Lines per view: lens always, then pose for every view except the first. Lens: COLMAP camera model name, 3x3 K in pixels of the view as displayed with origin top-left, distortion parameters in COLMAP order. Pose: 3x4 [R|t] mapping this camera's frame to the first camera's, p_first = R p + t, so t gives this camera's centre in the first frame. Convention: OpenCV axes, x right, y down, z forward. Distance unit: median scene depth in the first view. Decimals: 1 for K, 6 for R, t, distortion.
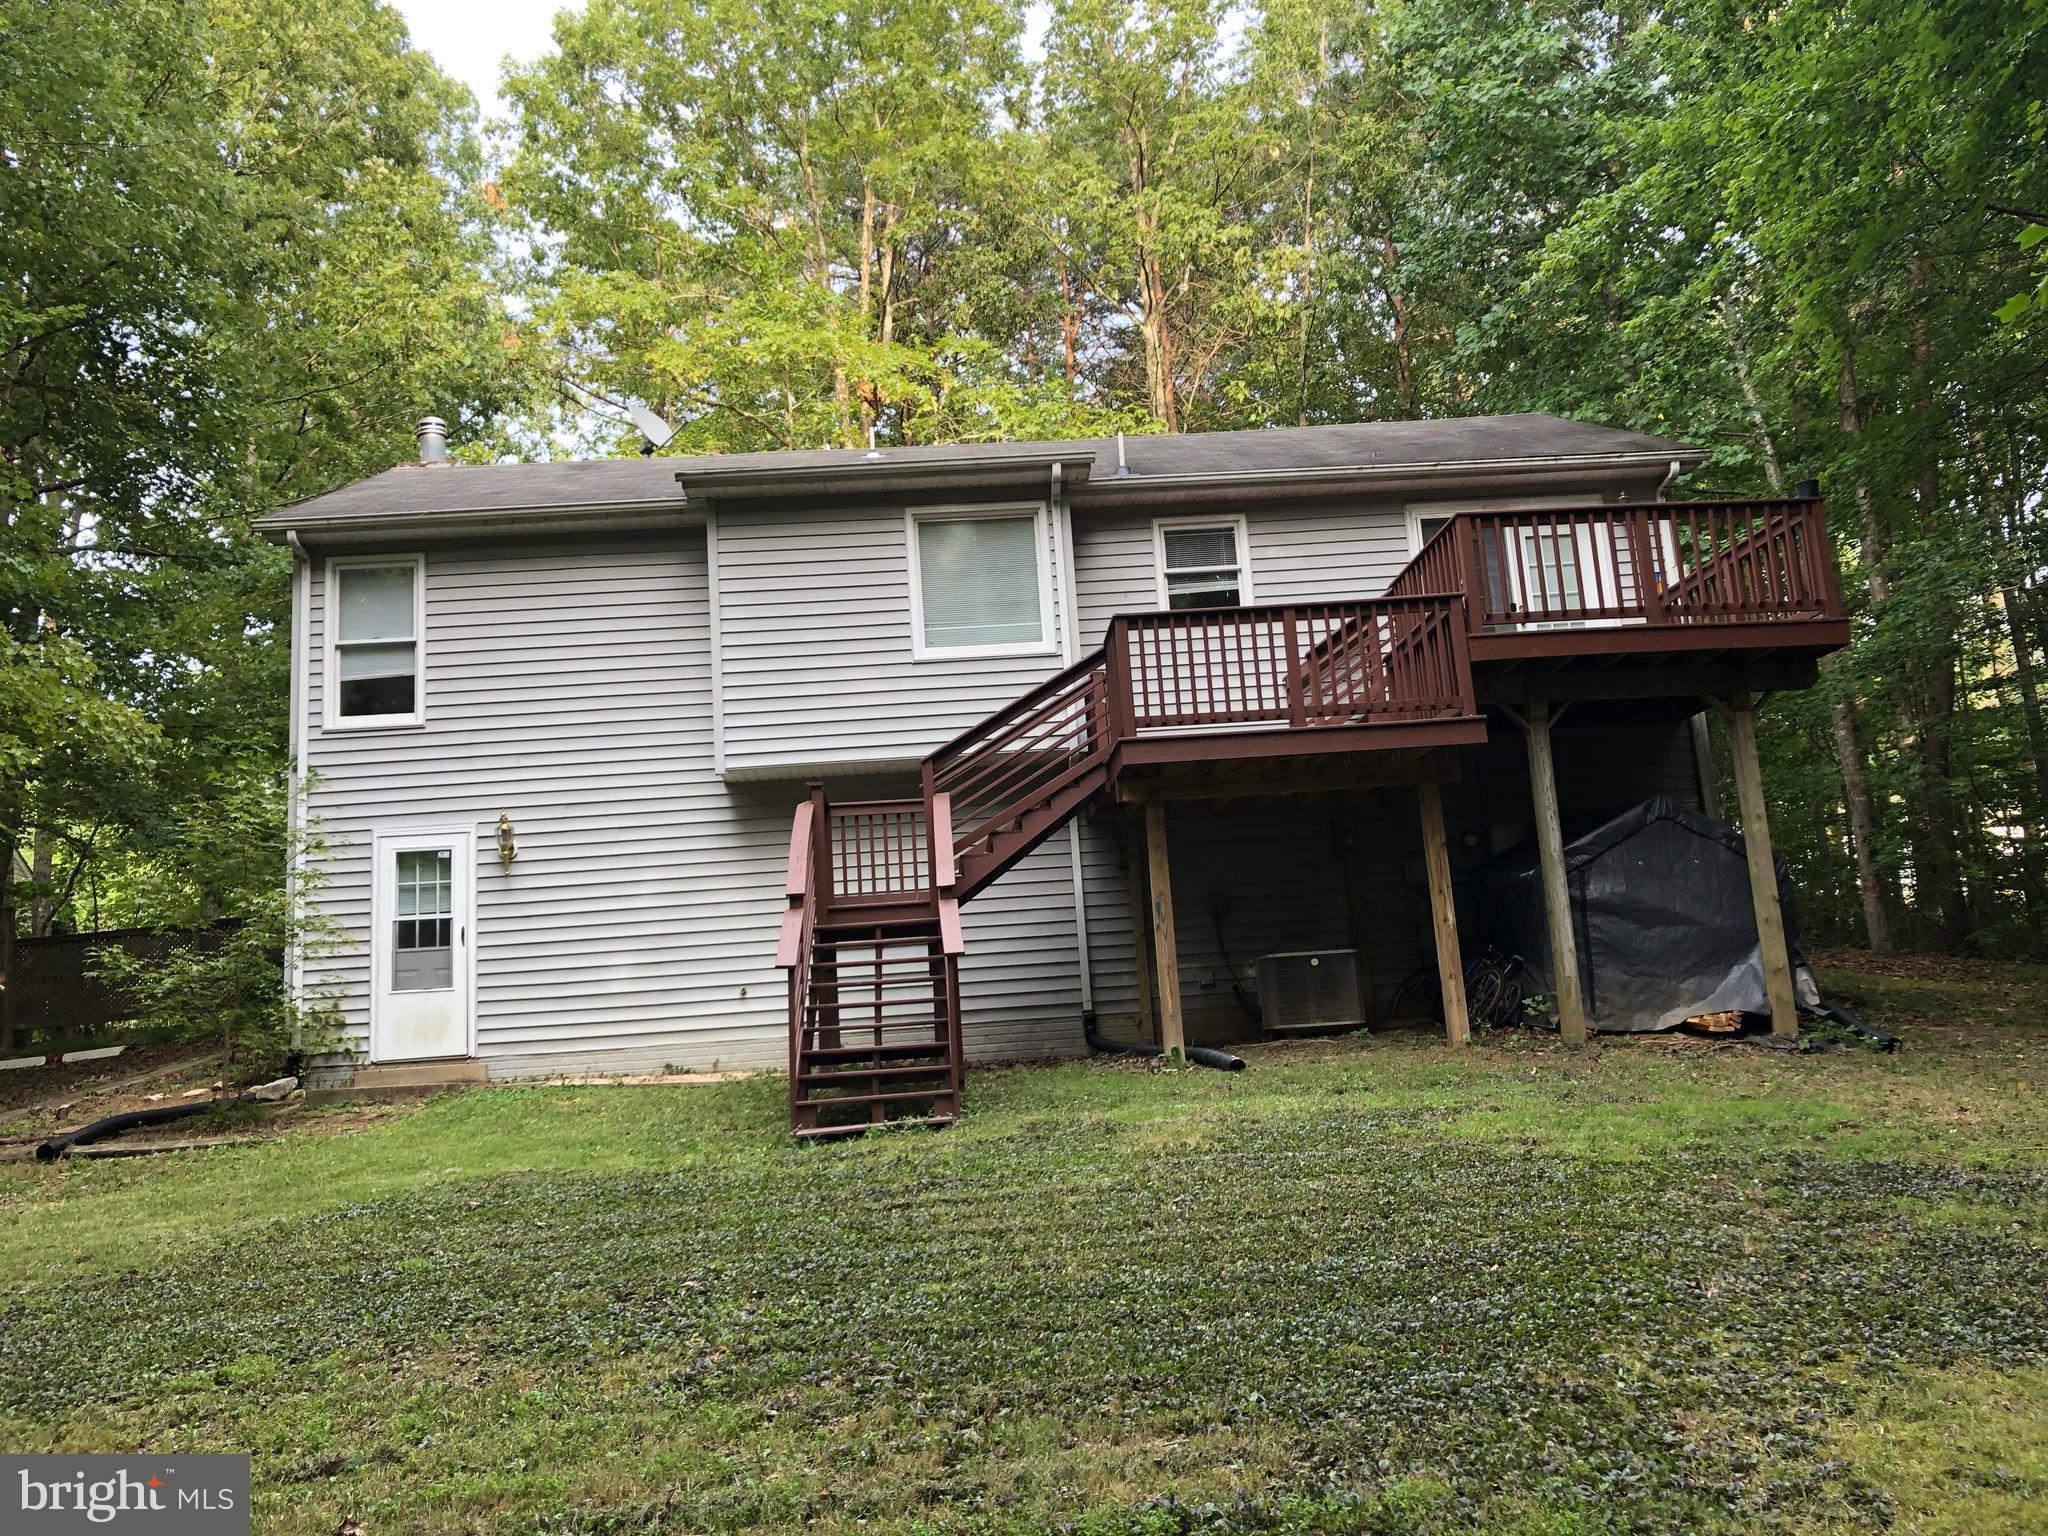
lens RADIAL K [[1701.3, 0, 1021.3], [0, 1701.3, 754.0], [0, 0, 1]] dist [0.043064, -0.027020]
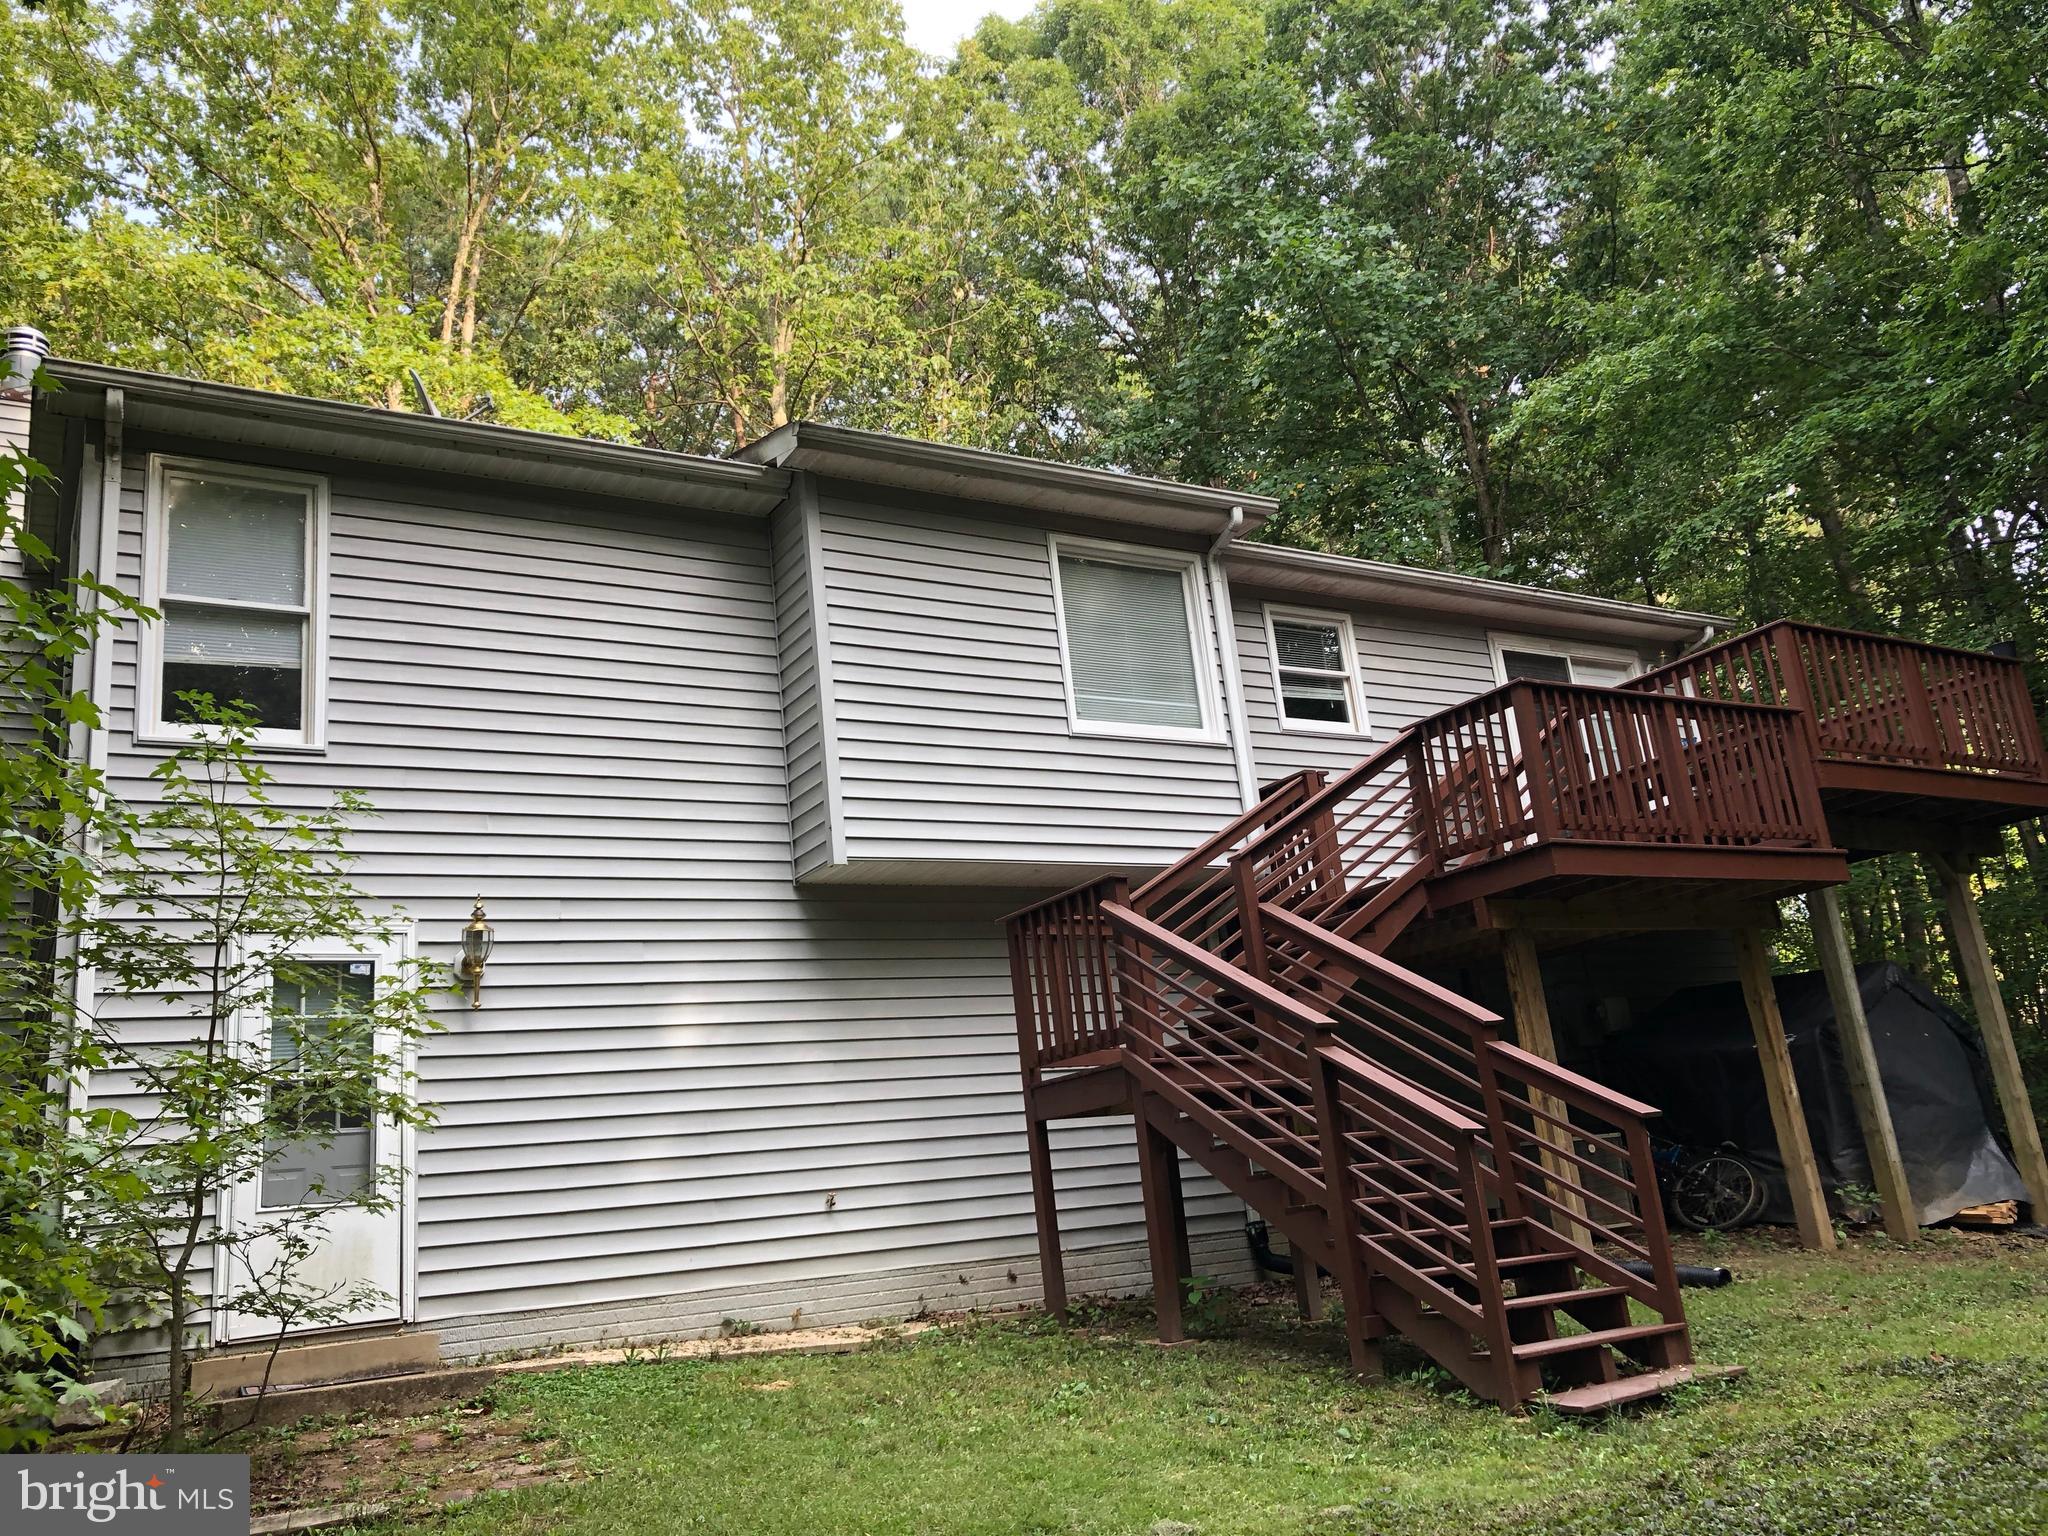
lens RADIAL K [[1701.3, 0, 1028.4], [0, 1701.3, 756.4], [0, 0, 1]] dist [0.043064, -0.027020]
pose [[0.875695, 0.108088, 0.470612, -0.417689], [-0.043031, 0.988215, -0.146899, 0.062474], [-0.480944, 0.108388, 0.870026, 0.364836]]
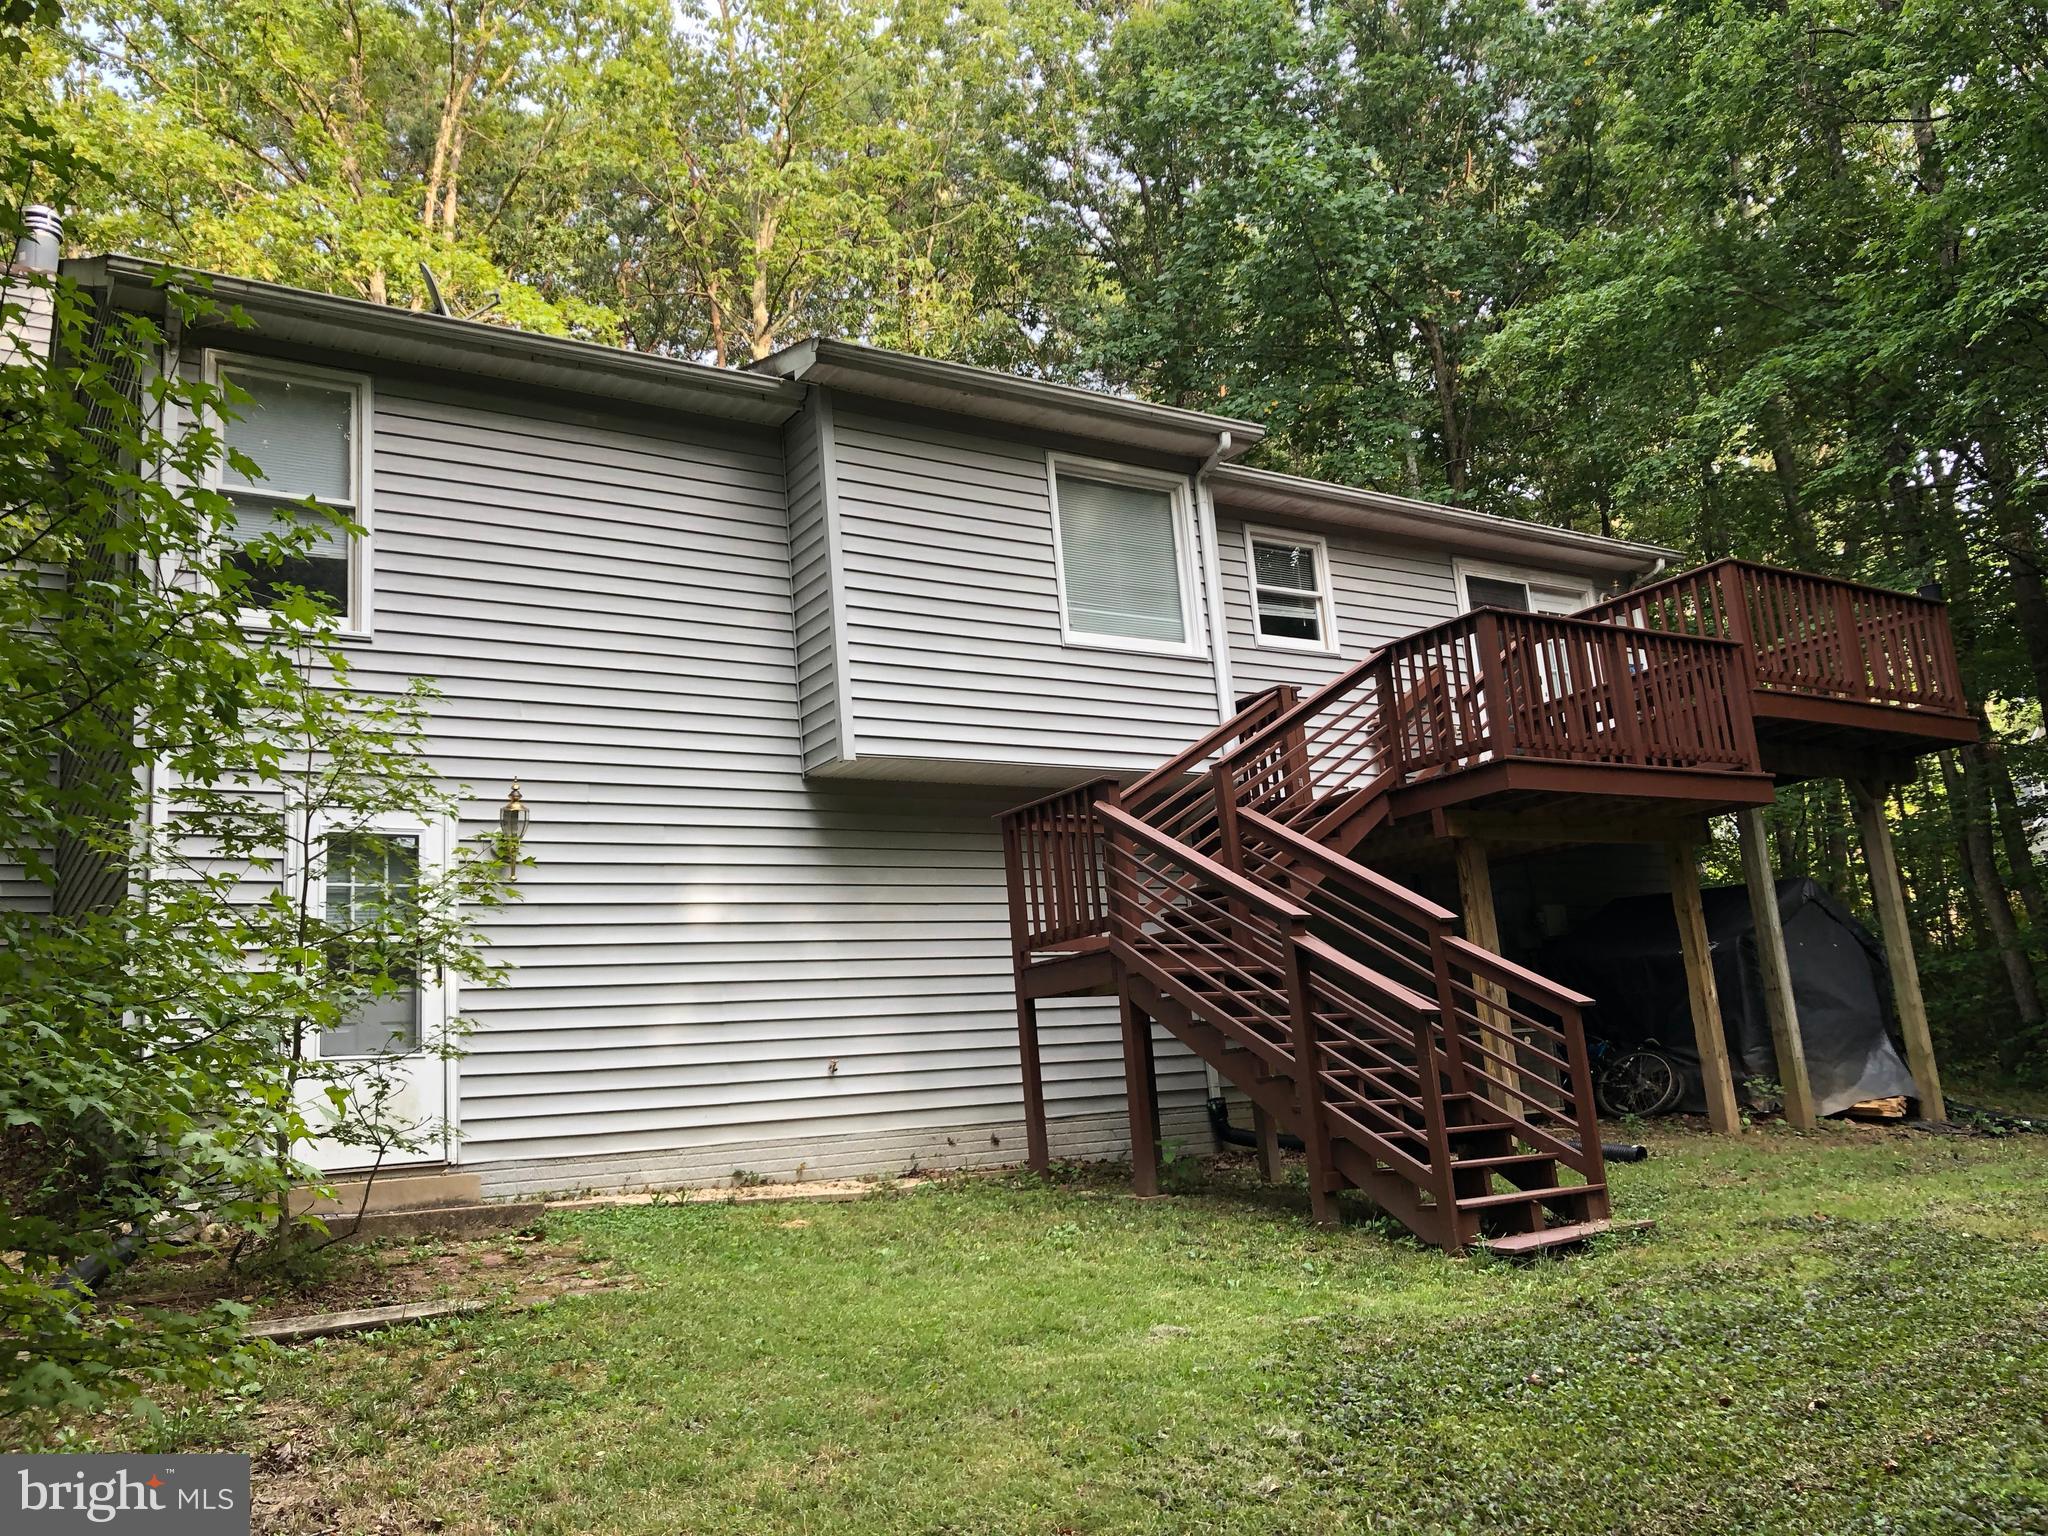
lens RADIAL K [[1701.3, 0, 1030.9], [0, 1701.3, 767.3], [0, 0, 1]] dist [0.043064, -0.027020]
pose [[0.856997, 0.103637, 0.504792, -0.458077], [-0.070292, 0.993922, -0.084722, 0.067786], [-0.510504, 0.037123, 0.859073, 0.332495]]
